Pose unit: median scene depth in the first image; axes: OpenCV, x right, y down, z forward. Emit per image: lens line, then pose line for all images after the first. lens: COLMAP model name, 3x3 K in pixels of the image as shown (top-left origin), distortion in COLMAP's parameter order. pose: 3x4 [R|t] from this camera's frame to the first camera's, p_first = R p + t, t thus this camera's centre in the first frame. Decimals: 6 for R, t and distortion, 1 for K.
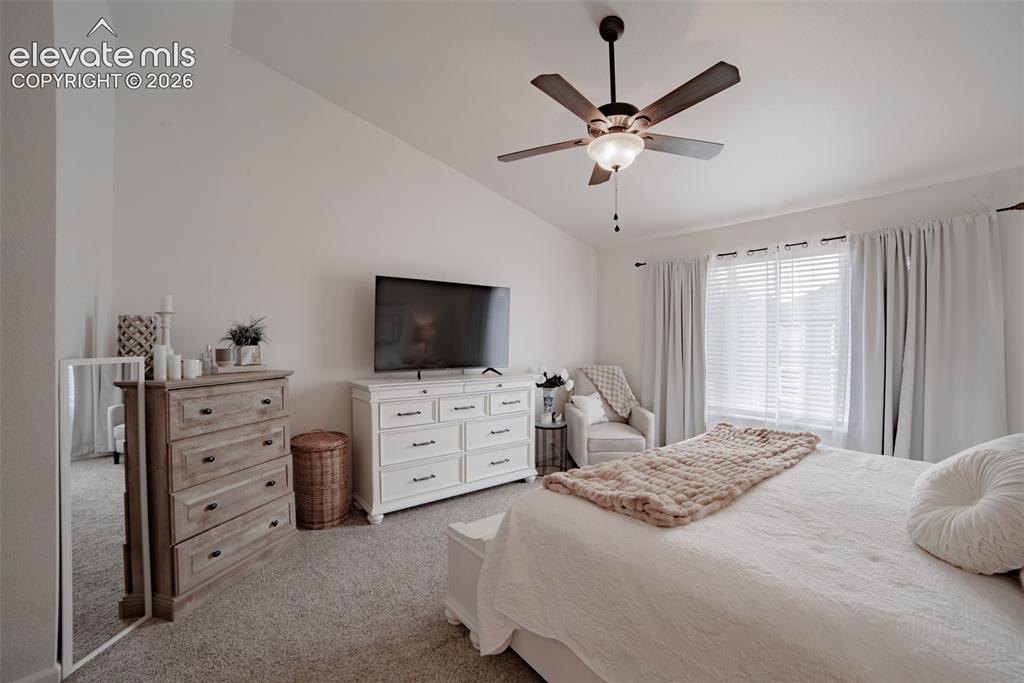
lens RADIAL K [[442.7, 0, 512.0], [0, 442.7, 341.5], [0, 0, 1]] dist [-0.028404, 0.000150]
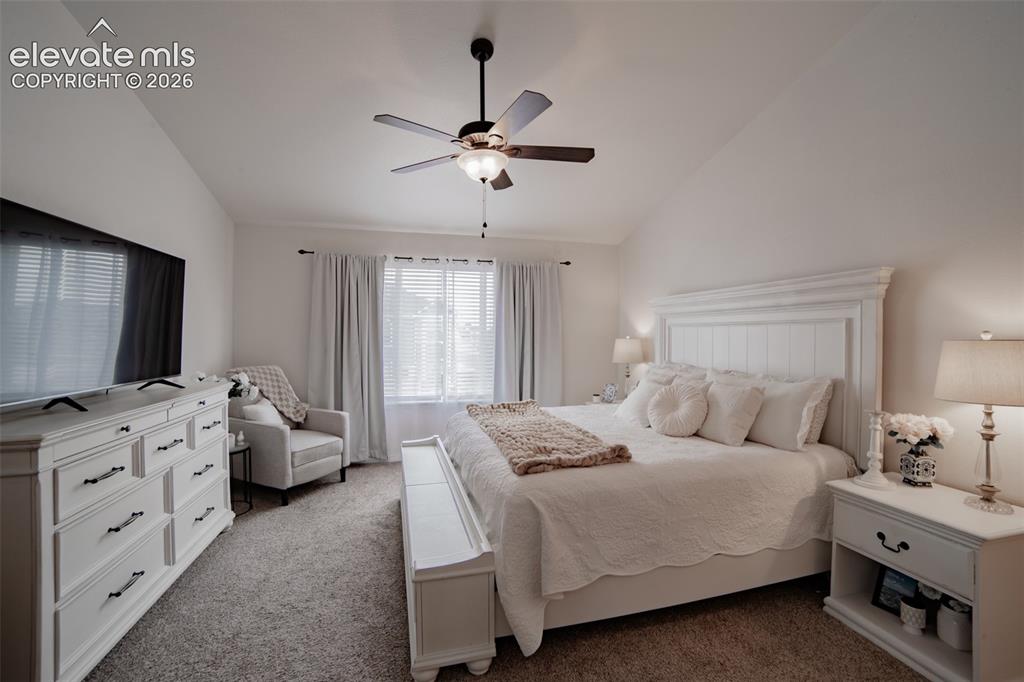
lens RADIAL K [[453.2, 0, 512.0], [0, 453.2, 341.0], [0, 0, 1]] dist [-0.002107, -0.000035]
pose [[0.432241, -0.017208, 0.901594, -0.596511], [0.005082, 0.999849, 0.016647, -0.008014], [-0.901744, -0.002614, 0.432263, 0.349627]]
